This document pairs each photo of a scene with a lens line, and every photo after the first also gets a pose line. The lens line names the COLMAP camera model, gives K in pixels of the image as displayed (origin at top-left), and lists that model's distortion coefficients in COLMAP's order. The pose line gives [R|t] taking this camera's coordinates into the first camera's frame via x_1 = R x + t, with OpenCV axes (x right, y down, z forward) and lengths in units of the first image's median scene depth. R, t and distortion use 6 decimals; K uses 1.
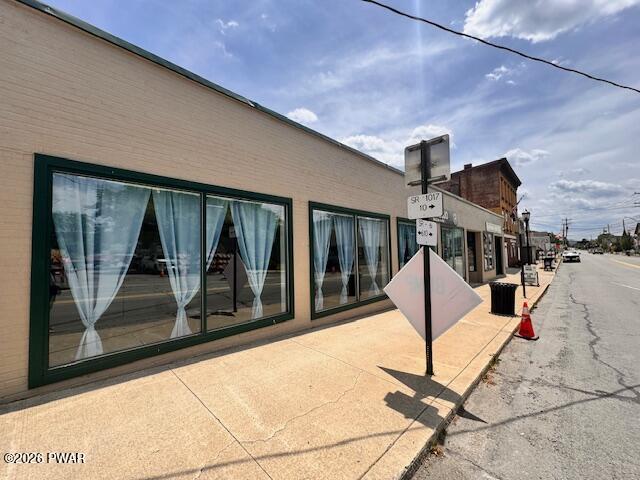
lens RADIAL K [[260.6, 0, 320.0], [0, 260.6, 240.0], [0, 0, 1]] dist [-0.023332, -0.000124]
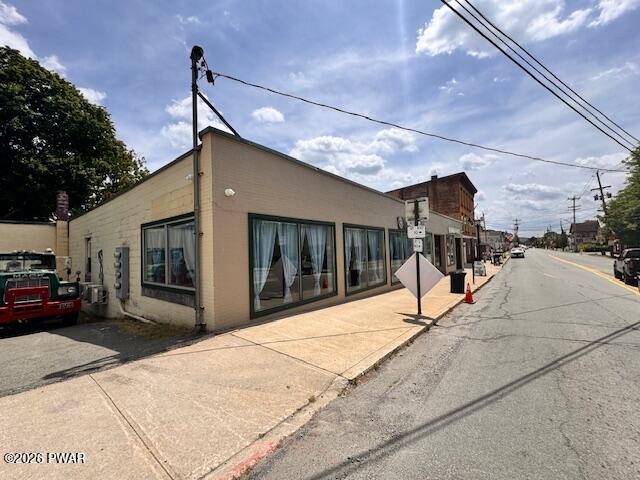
lens RADIAL K [[258.4, 0, 320.0], [0, 258.4, 240.0], [0, 0, 1]] dist [-0.057502, -0.000013]
pose [[0.994940, -0.008097, 0.100142, -0.301063], [0.008034, 0.999967, 0.001030, -0.042279], [-0.100147, -0.000221, 0.994973, -0.503107]]
